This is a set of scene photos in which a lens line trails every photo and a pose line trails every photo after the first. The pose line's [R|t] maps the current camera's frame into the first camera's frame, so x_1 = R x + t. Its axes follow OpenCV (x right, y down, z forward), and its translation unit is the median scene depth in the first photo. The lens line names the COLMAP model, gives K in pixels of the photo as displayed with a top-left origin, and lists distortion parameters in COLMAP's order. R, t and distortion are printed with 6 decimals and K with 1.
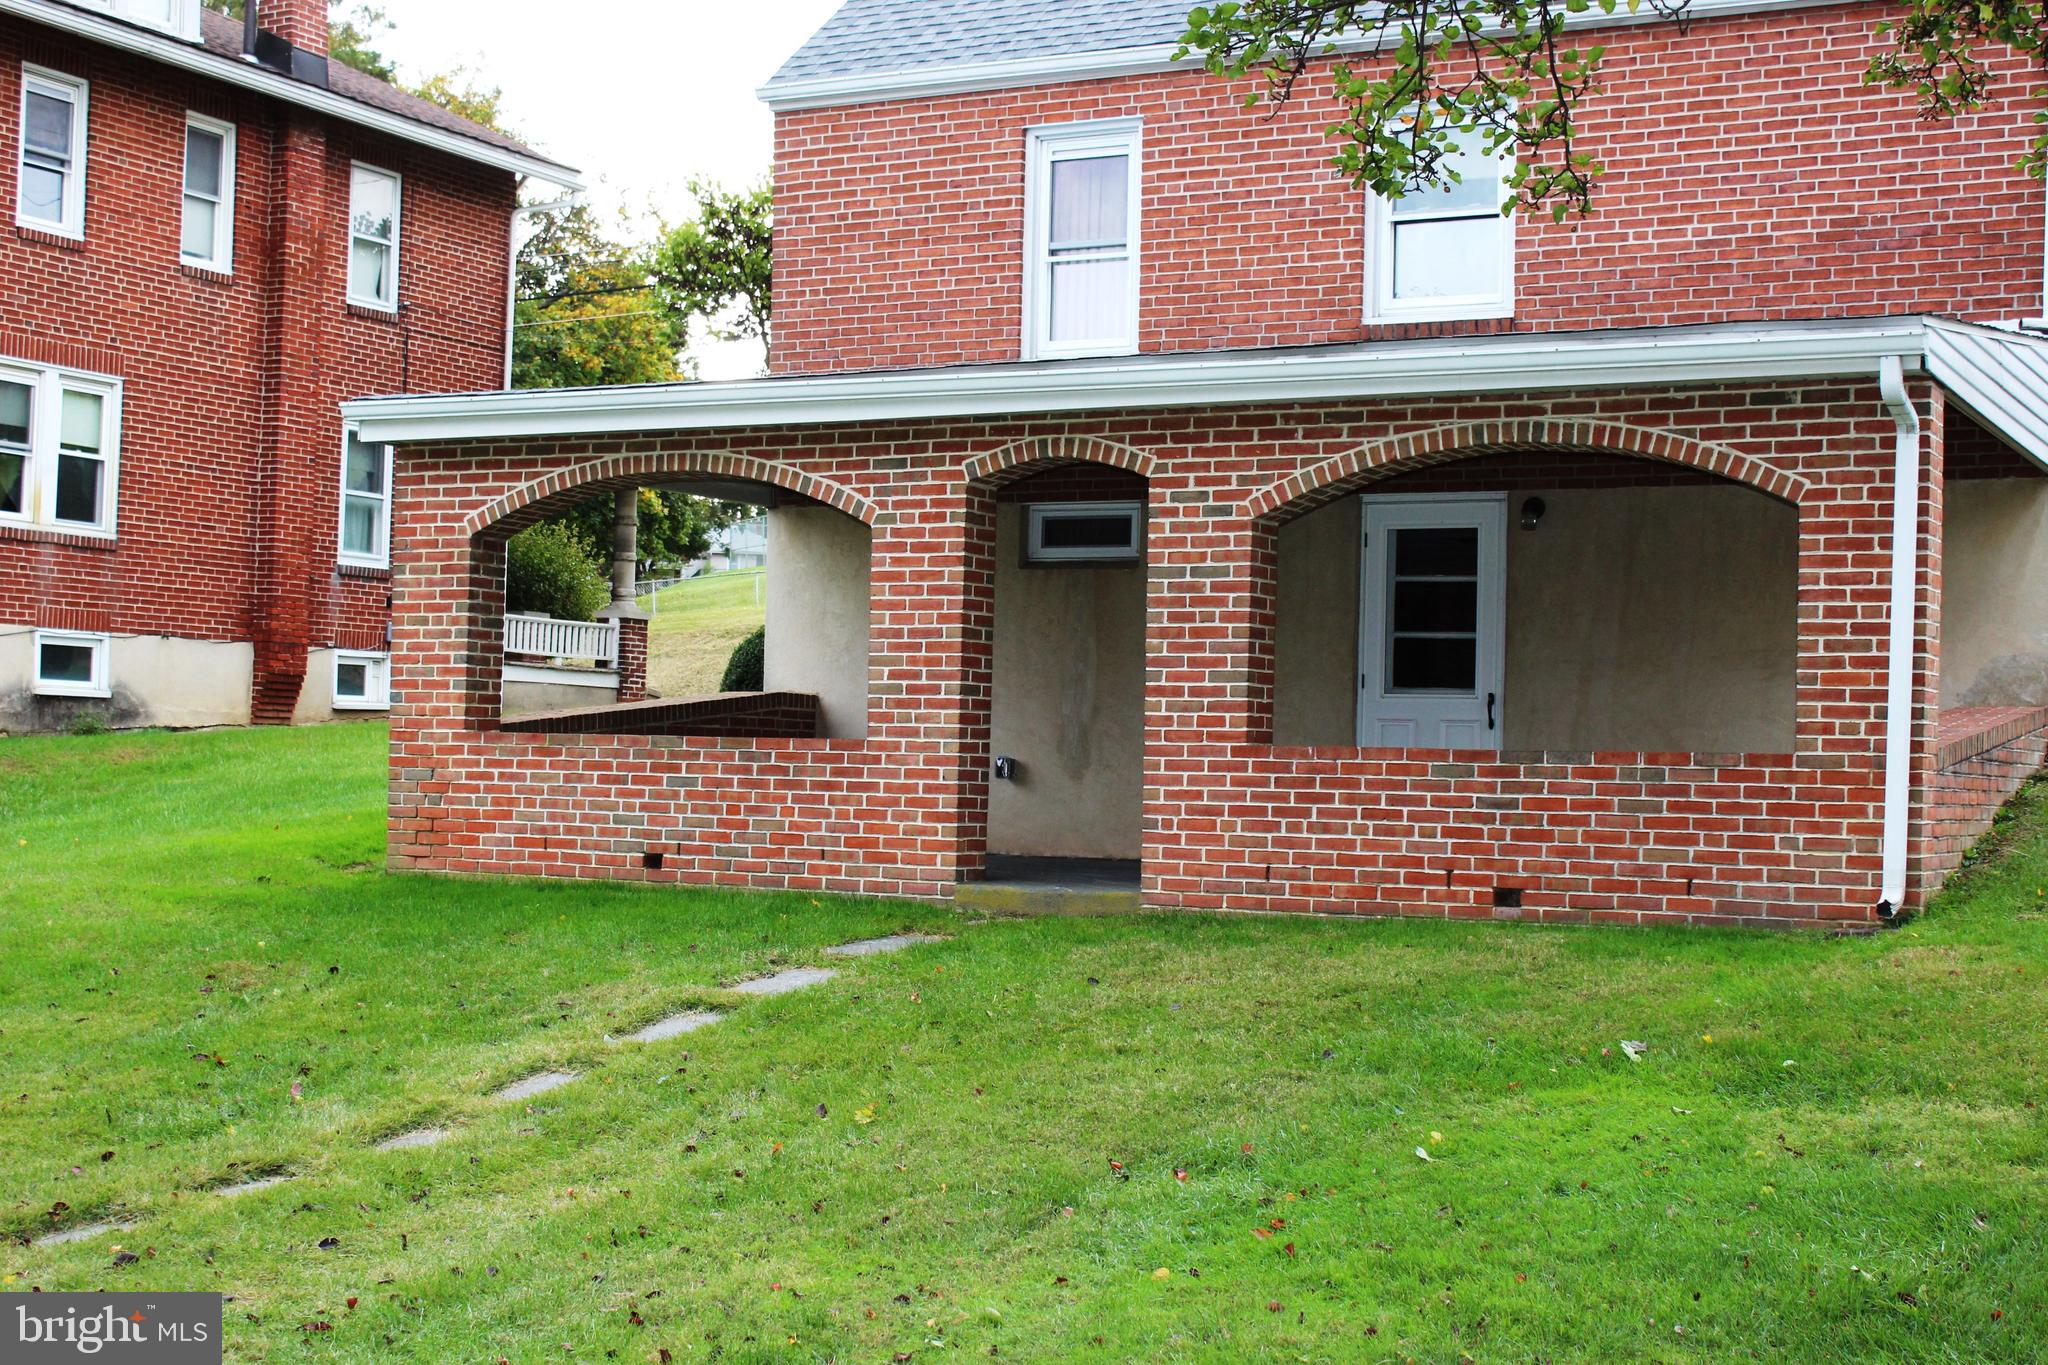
lens RADIAL K [[2810.7, 0, 1024.0], [0, 2810.7, 682.5], [0, 0, 1]] dist [-0.061483, 0.158366]
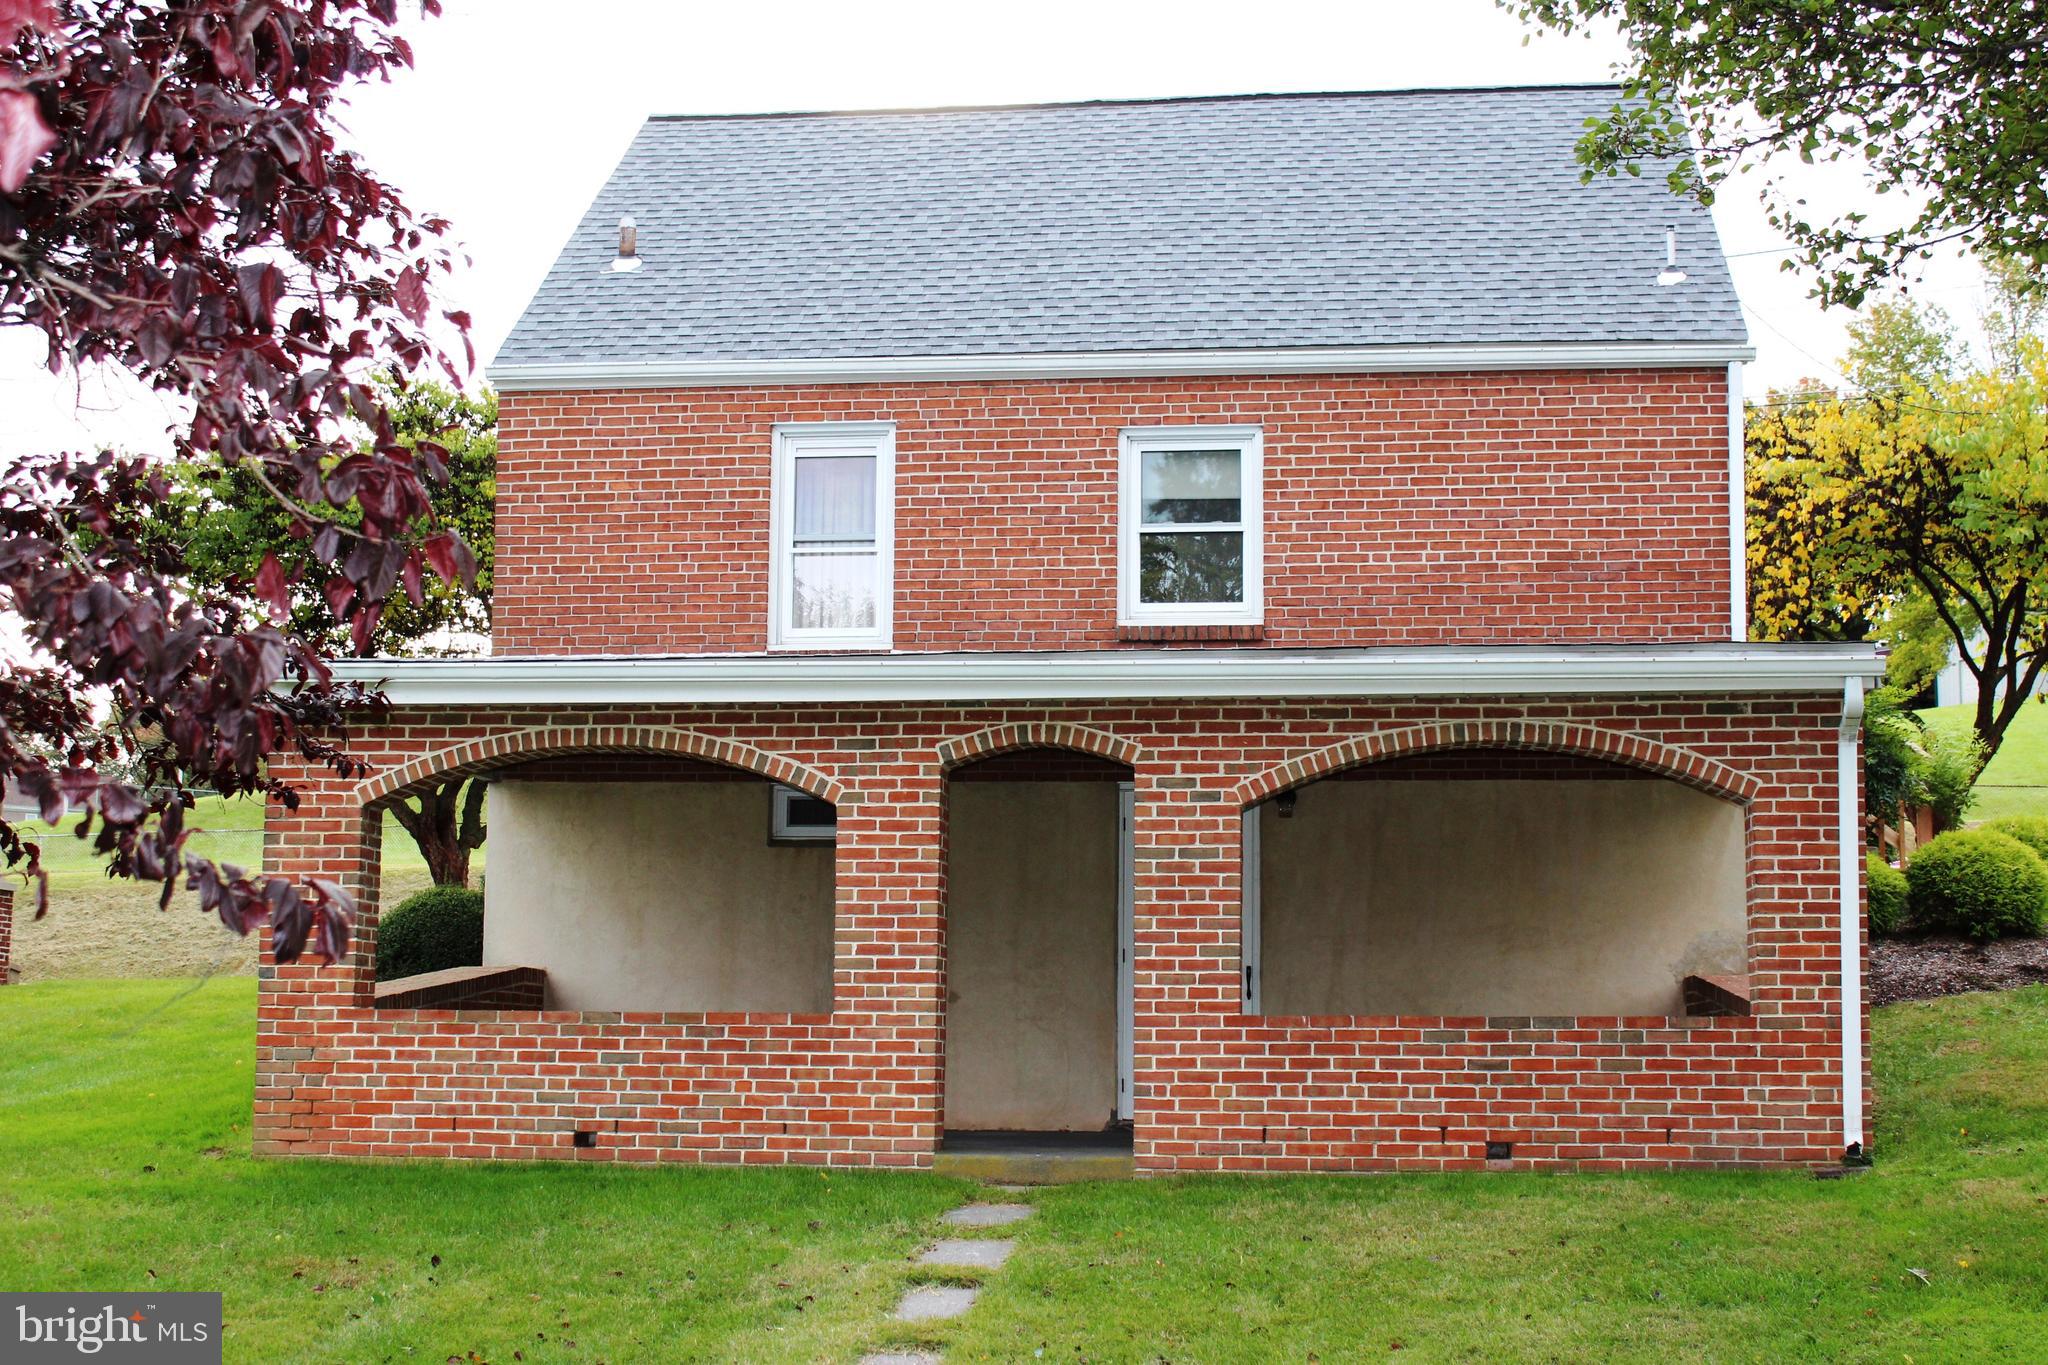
lens RADIAL K [[2677.0, 0, 1024.0], [0, 2677.0, 682.5], [0, 0, 1]] dist [-0.070107, 0.107002]
pose [[0.935183, 0.034311, 0.352499, -0.336975], [0.001961, 0.994779, -0.102031, -0.000051], [-0.354160, 0.096109, 0.930233, 0.062526]]
